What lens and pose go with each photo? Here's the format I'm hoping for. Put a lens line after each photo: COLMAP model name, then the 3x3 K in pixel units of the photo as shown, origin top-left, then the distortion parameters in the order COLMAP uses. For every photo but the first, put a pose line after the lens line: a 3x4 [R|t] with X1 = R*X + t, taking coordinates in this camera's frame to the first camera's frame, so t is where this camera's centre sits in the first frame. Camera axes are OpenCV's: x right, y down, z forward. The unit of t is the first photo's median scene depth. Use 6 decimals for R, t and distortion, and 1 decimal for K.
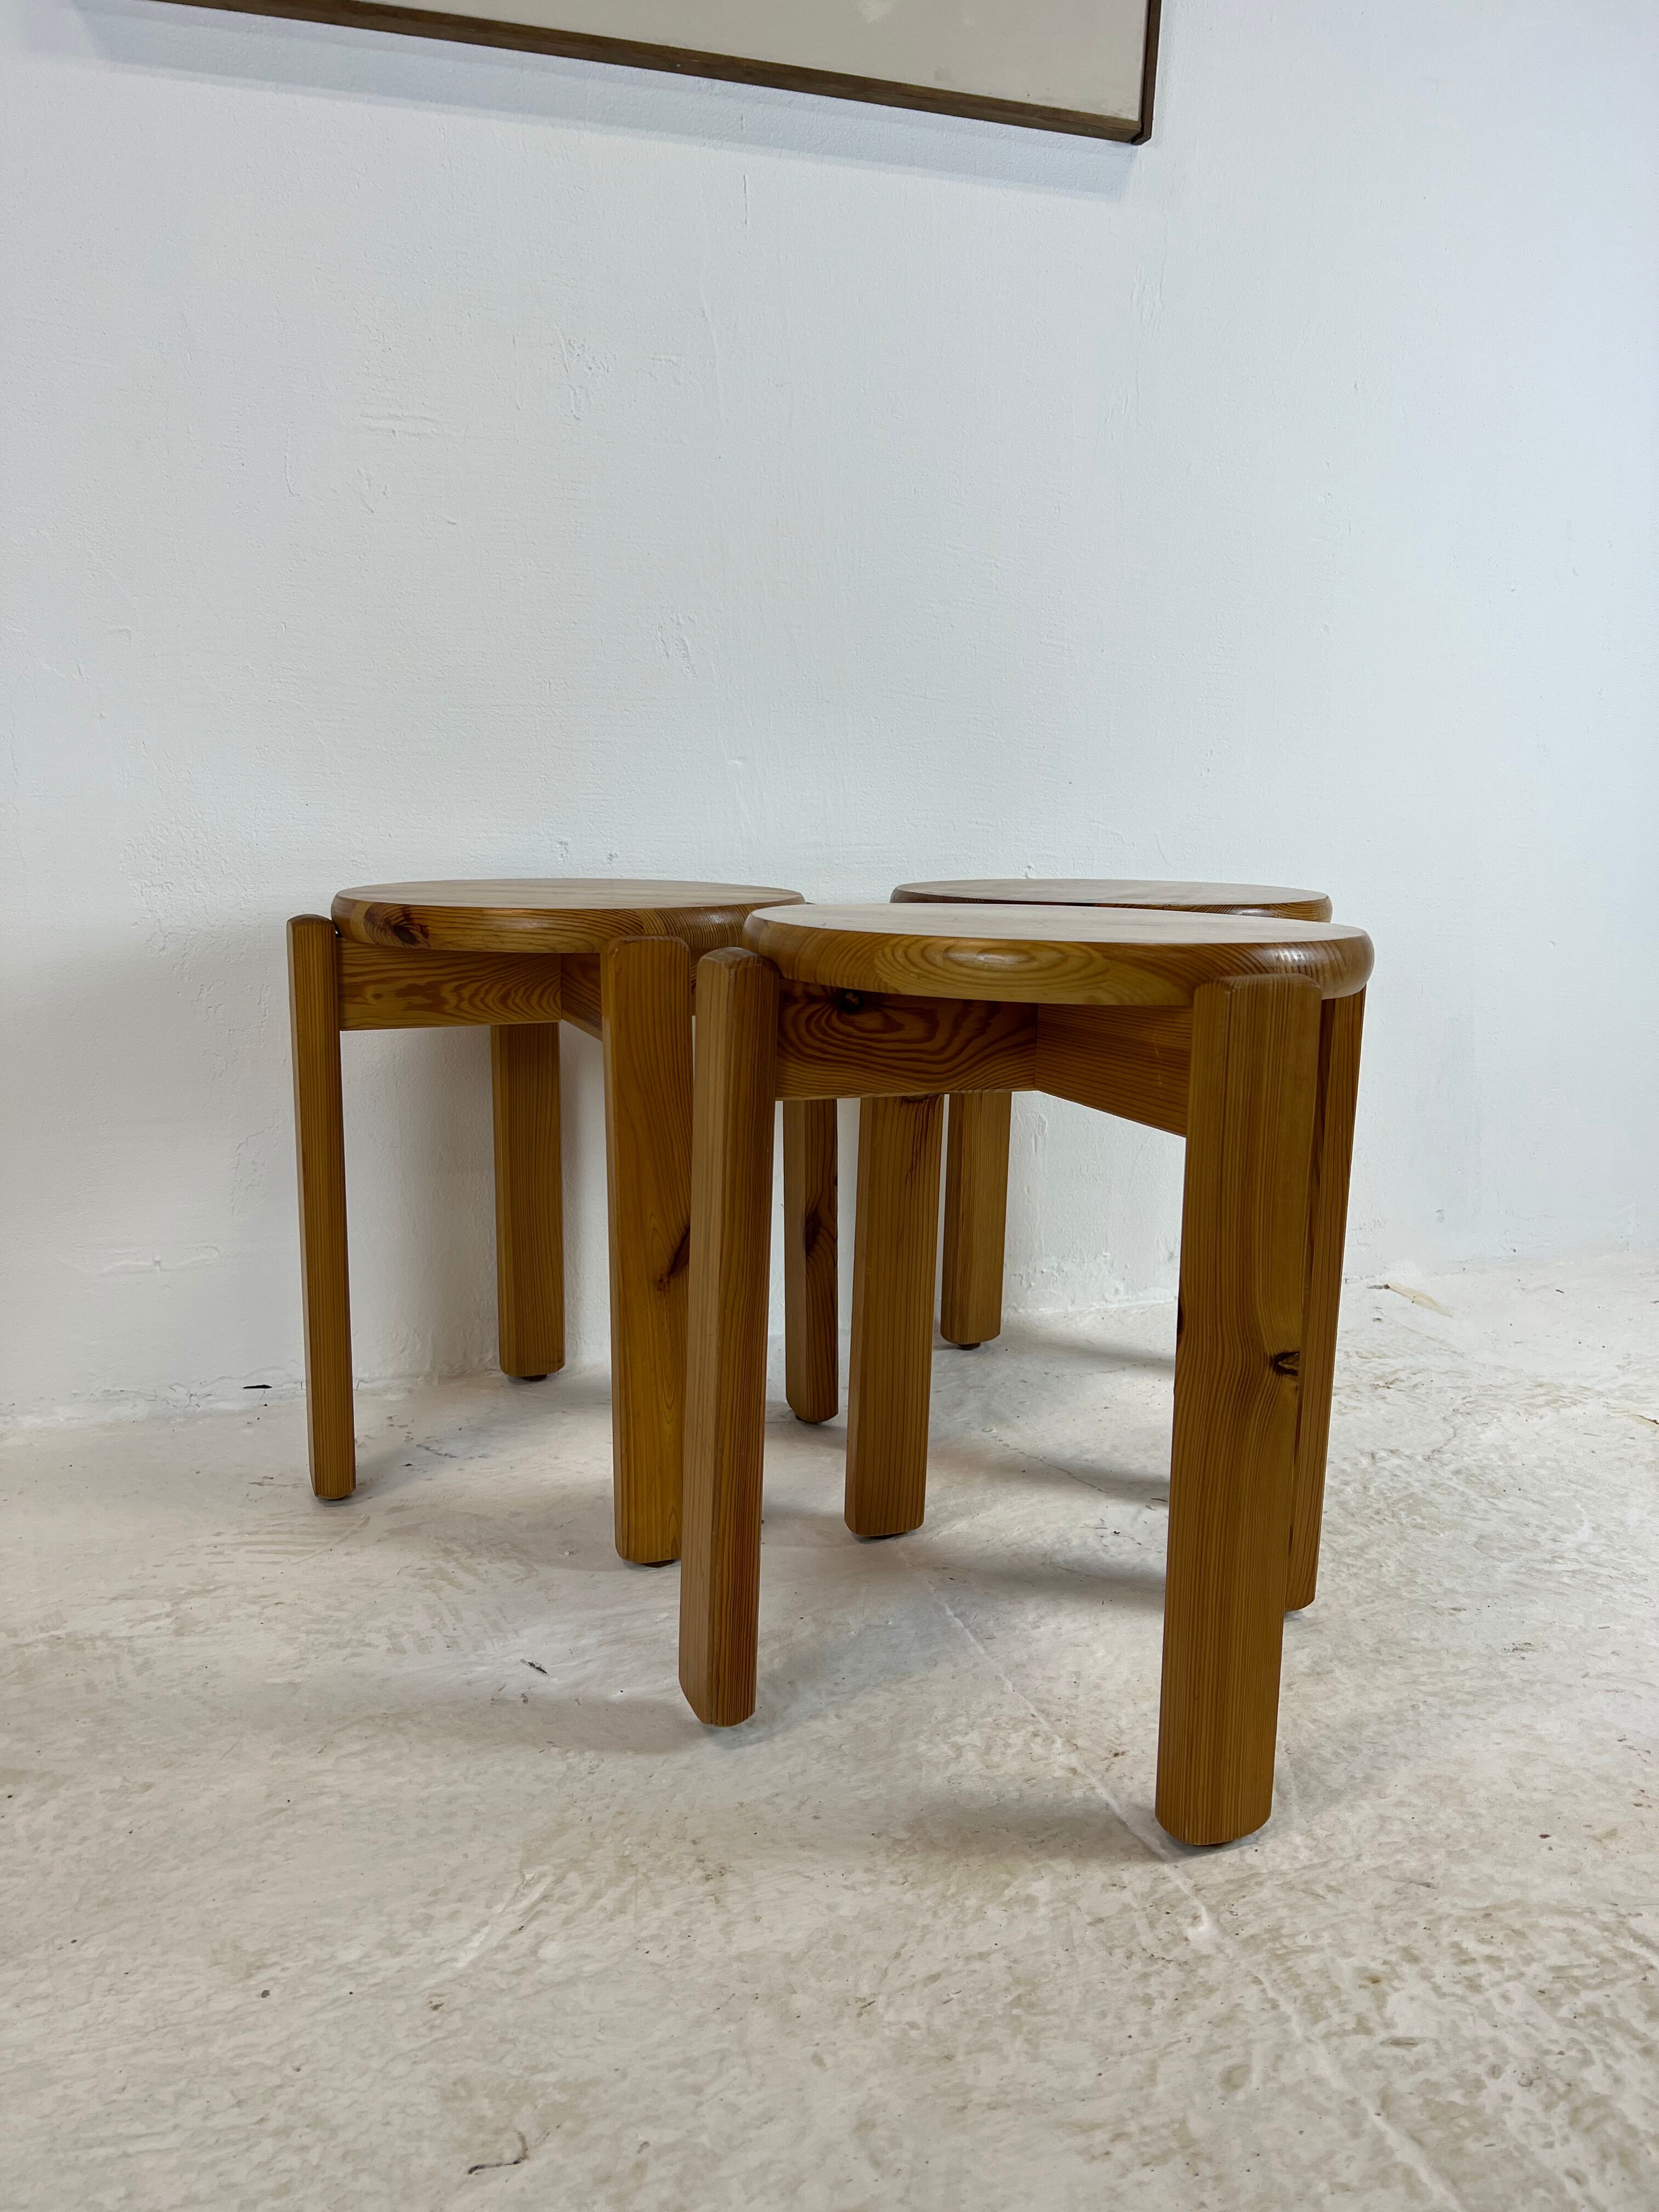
lens RADIAL K [[1656.0, 0, 820.6], [0, 1656.0, 1091.6], [0, 0, 1]] dist [0.031162, -0.036062]
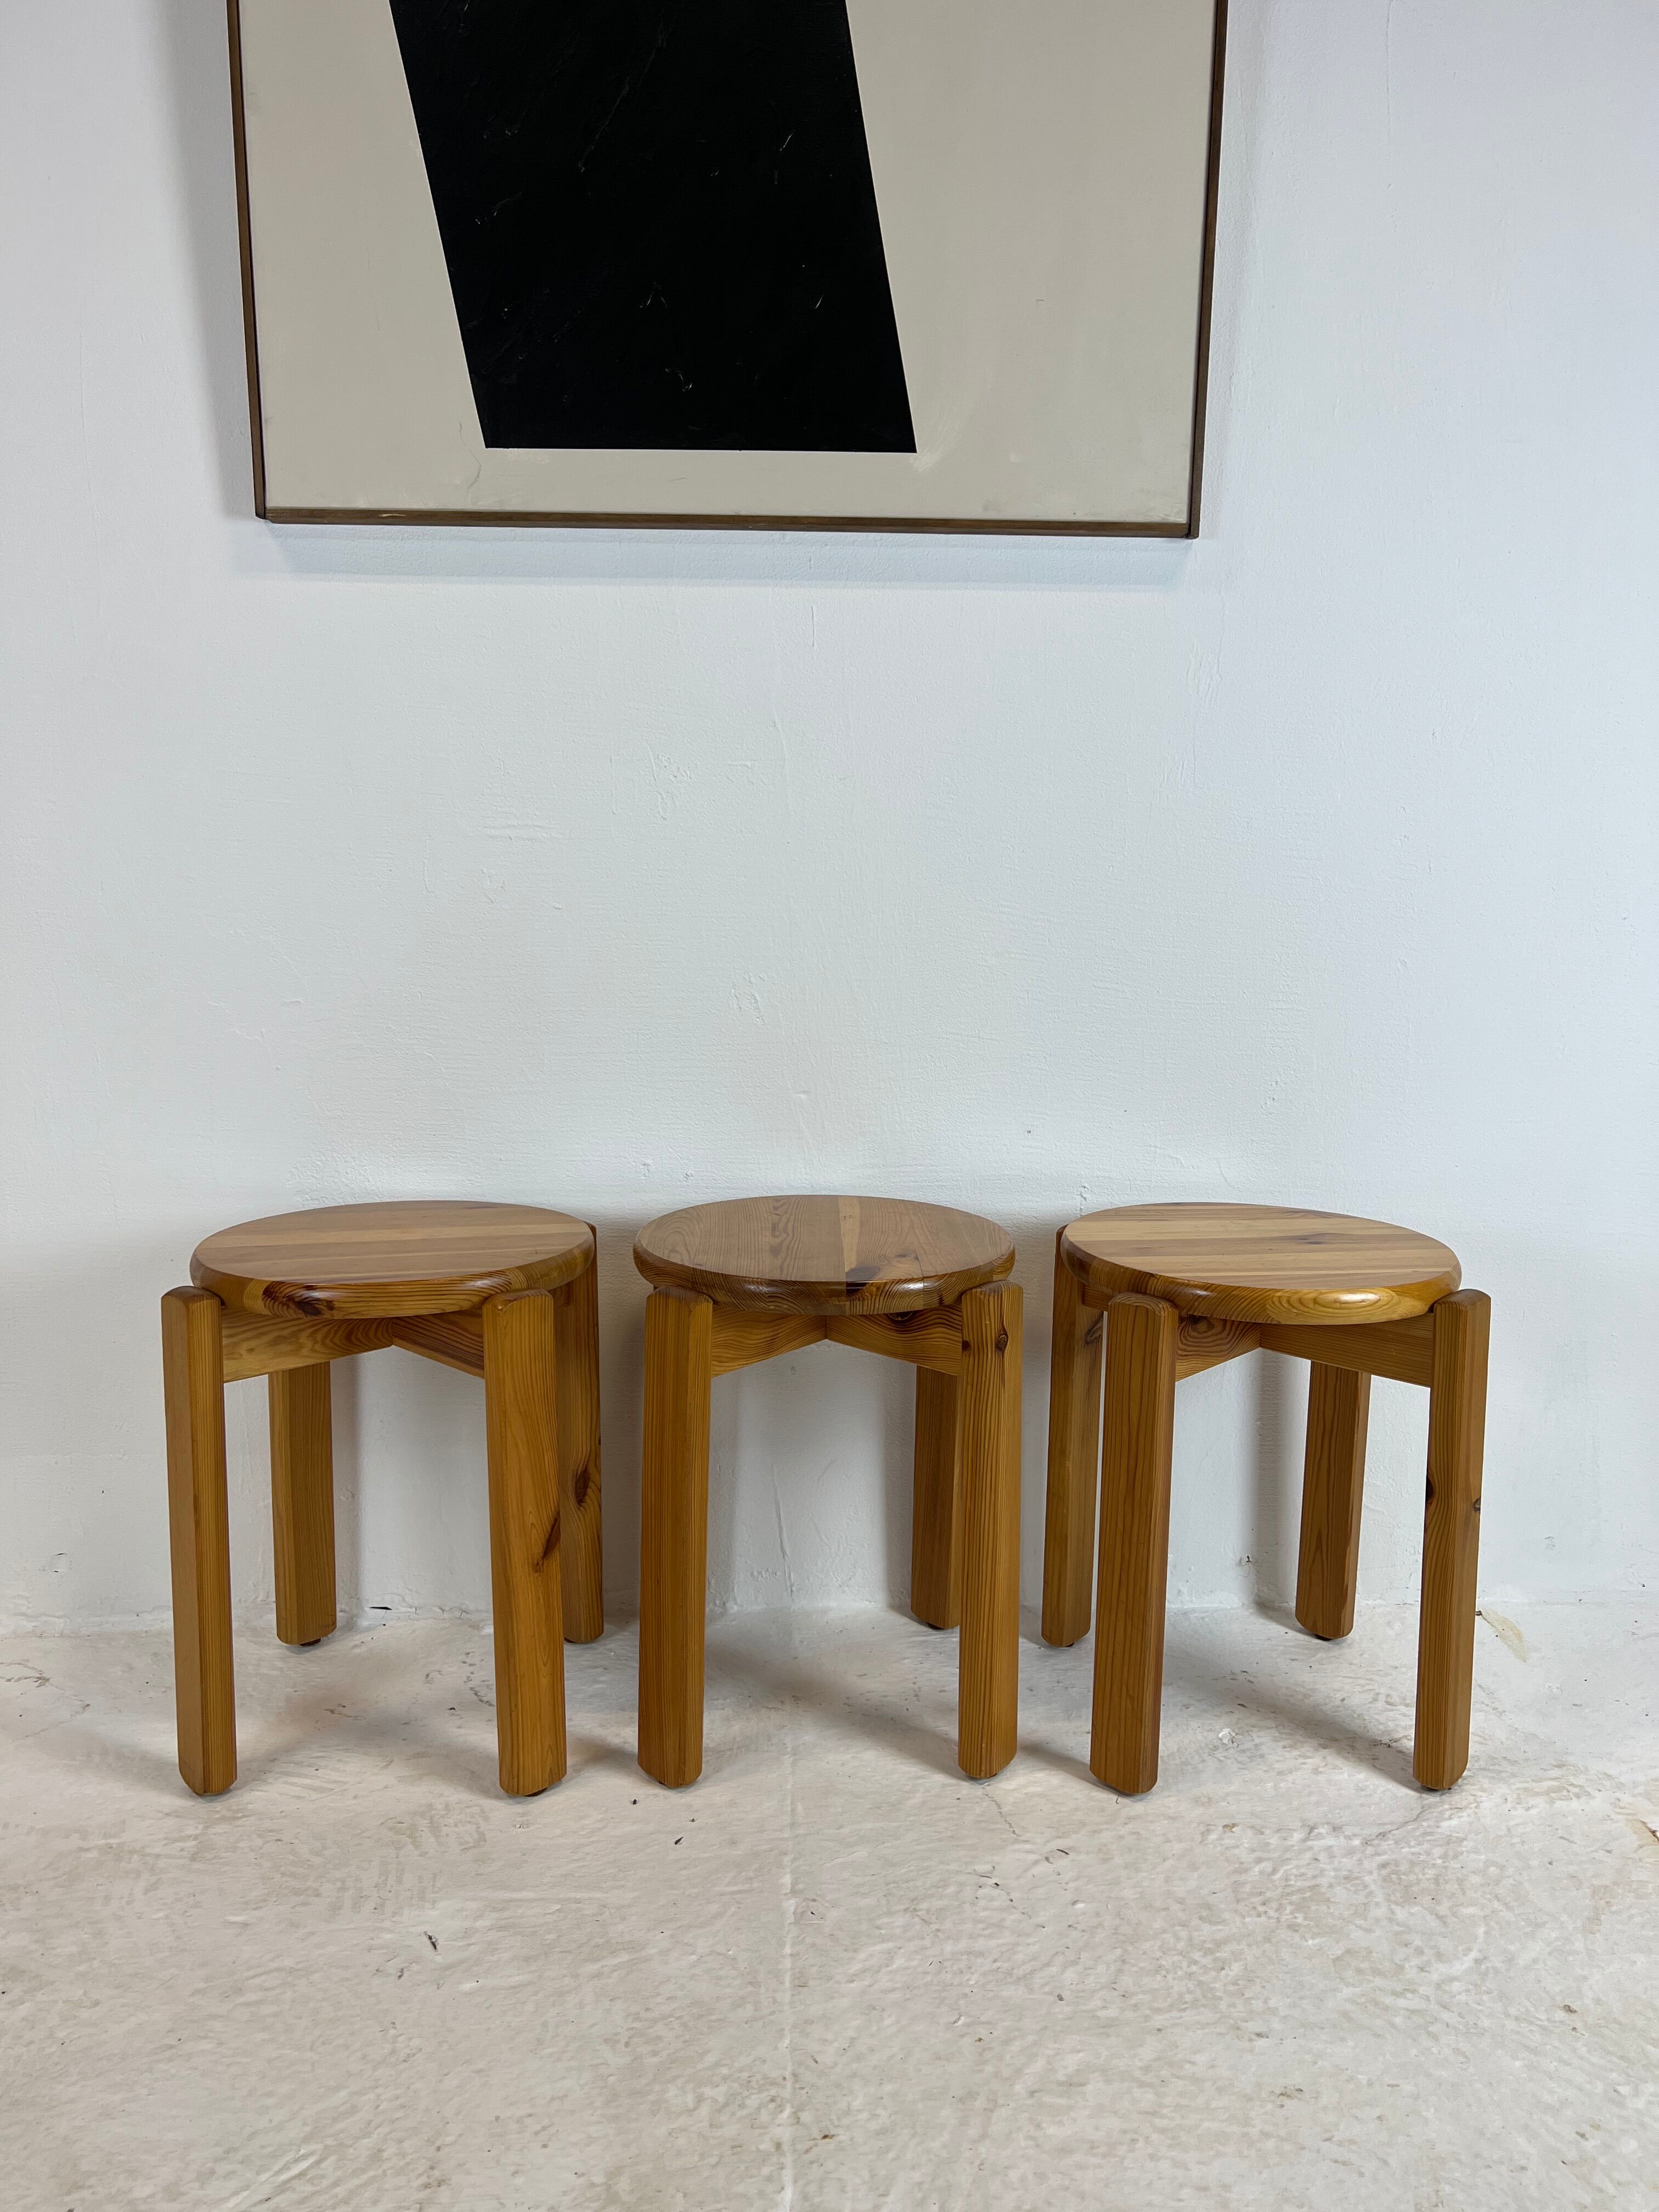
lens RADIAL K [[1635.0, 0, 831.5], [0, 1635.0, 1112.5], [0, 0, 1]] dist [0.054581, -0.063144]
pose [[0.958869, 0.042575, -0.280637, 0.536543], [-0.050893, 0.998453, -0.022416, -0.310382], [0.279249, 0.035777, 0.959552, -0.115450]]
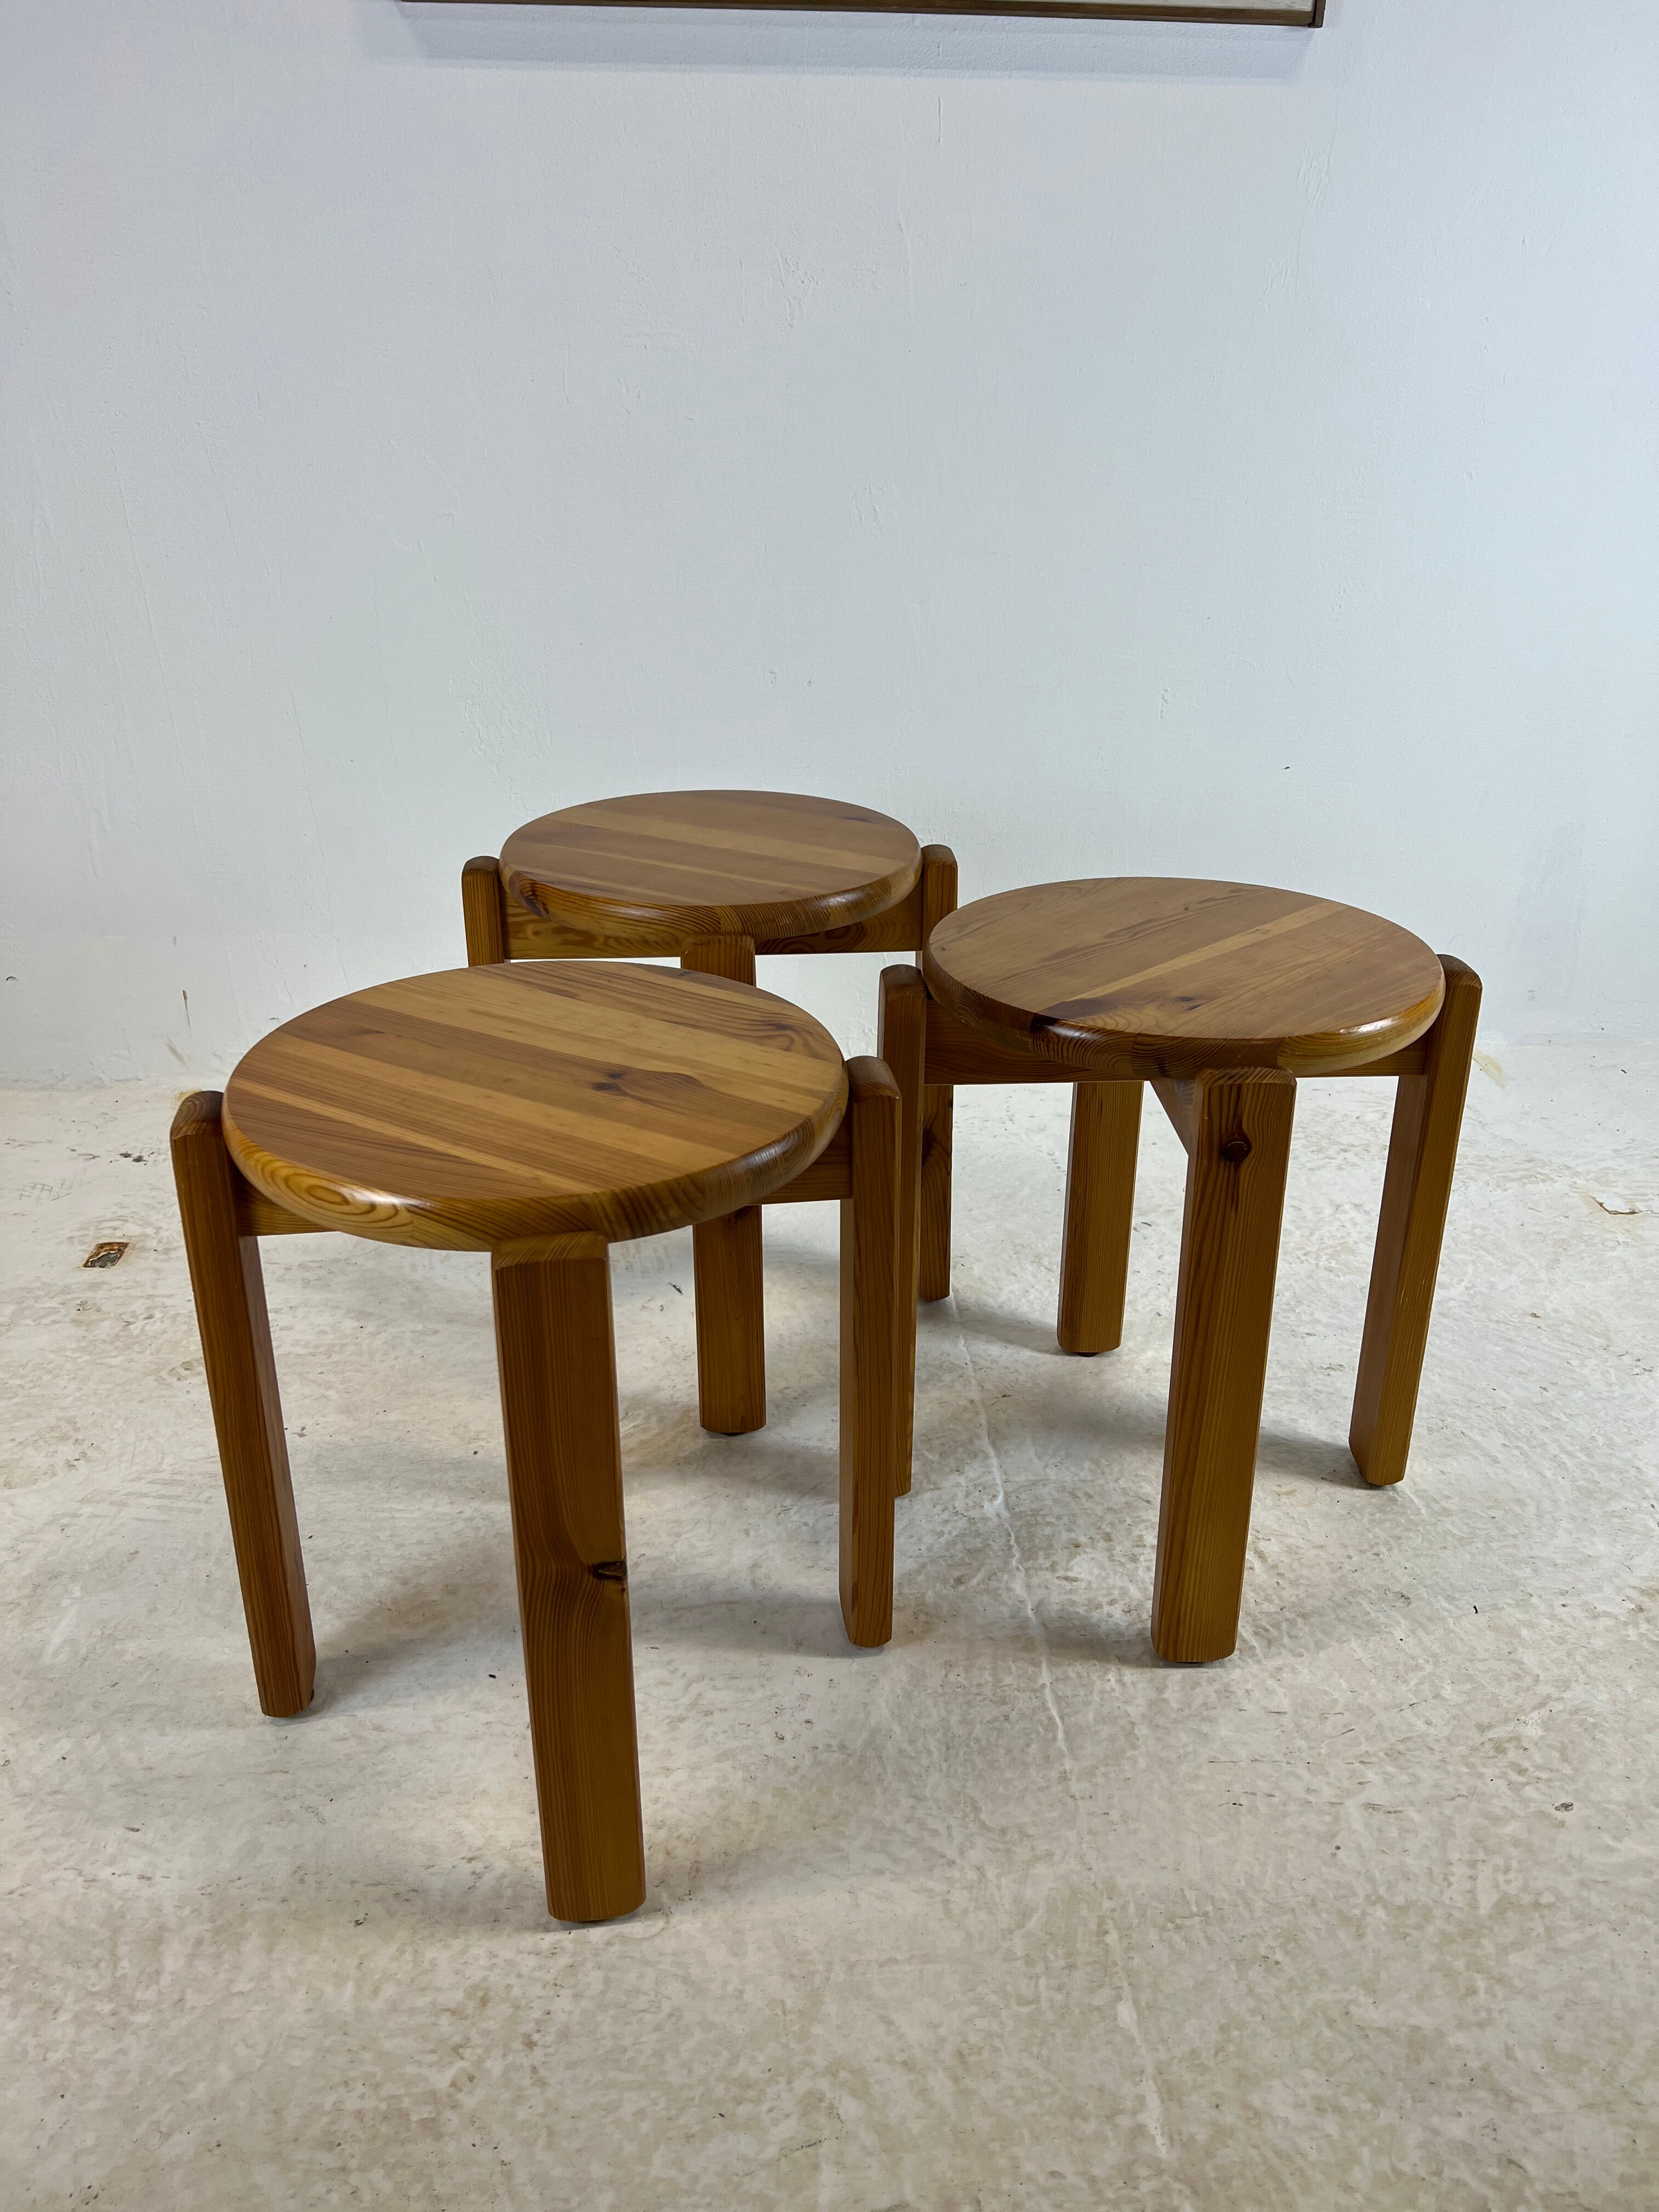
lens RADIAL K [[1641.8, 0, 834.9], [0, 1641.8, 1111.9], [0, 0, 1]] dist [0.018909, -0.010890]
pose [[0.969505, 0.108317, -0.219836, 0.382450], [-0.046741, 0.962285, 0.267998, -0.306001], [0.240573, -0.249550, 0.938003, -0.481588]]
